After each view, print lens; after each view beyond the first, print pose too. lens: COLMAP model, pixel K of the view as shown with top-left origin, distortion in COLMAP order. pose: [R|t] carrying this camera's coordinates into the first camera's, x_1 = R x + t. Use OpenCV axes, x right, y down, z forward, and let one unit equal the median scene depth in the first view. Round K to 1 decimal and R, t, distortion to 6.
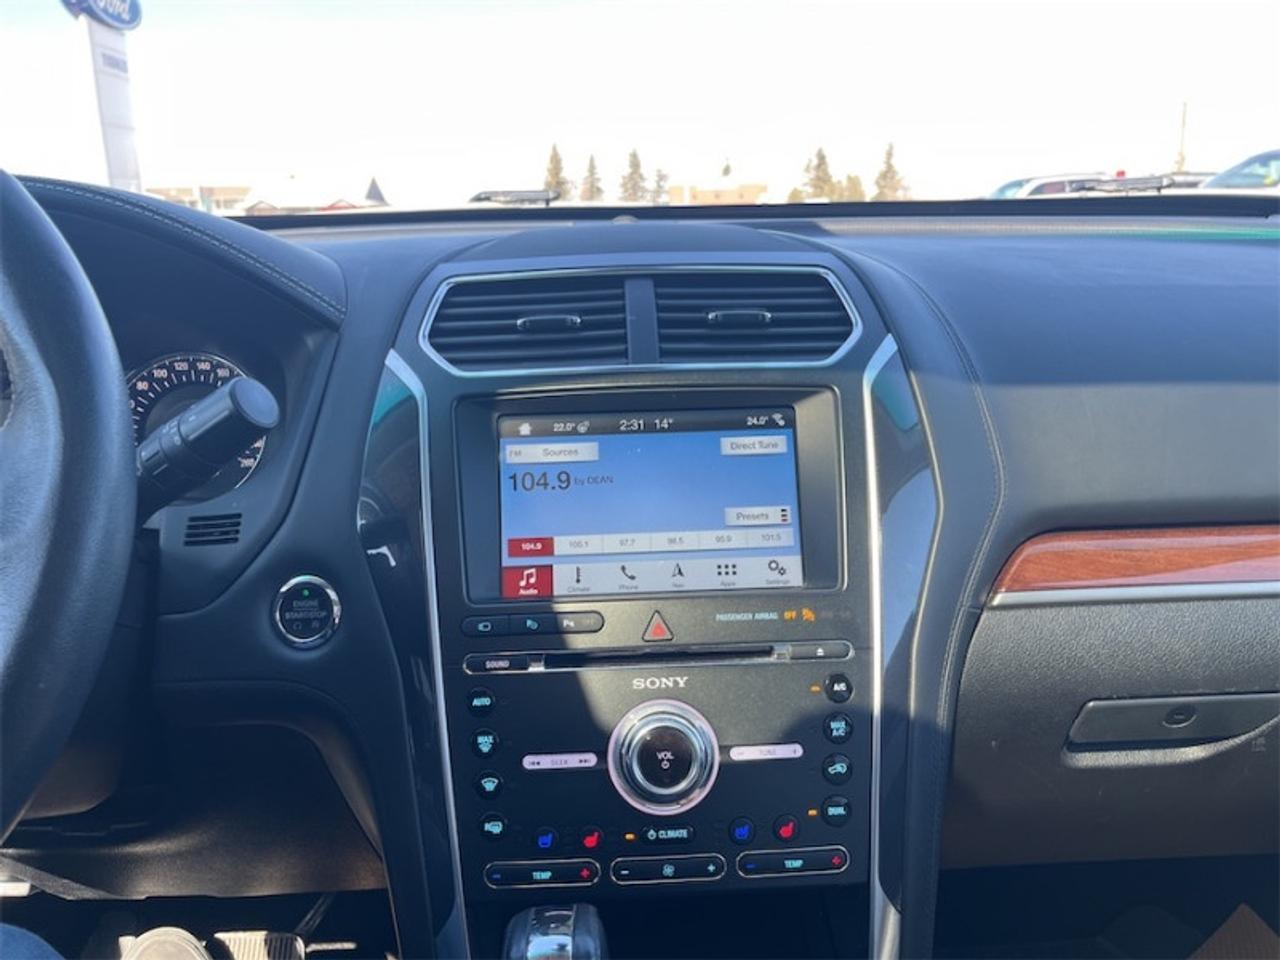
lens RADIAL K [[967.2, 0, 664.7], [0, 967.2, 484.9], [0, 0, 1]] dist [0.066603, -0.080040]
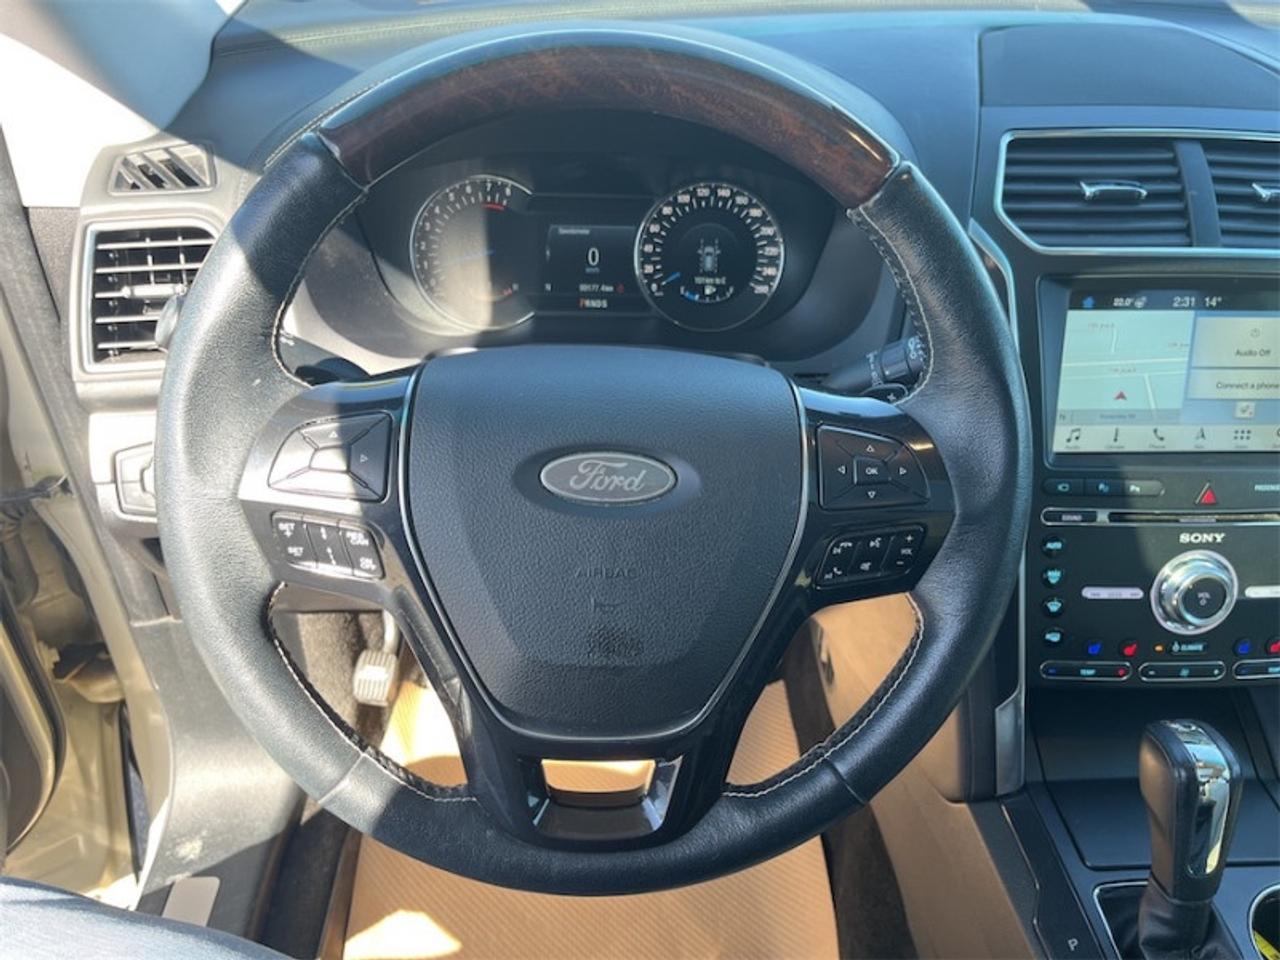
lens RADIAL K [[967.2, 0, 643.5], [0, 967.2, 481.4], [0, 0, 1]] dist [0.066603, -0.080040]
pose [[0.998734, 0.042389, 0.027098, -0.683156], [-0.049520, 0.923358, 0.380732, -0.273096], [-0.008882, -0.381592, 0.924288, -0.100691]]
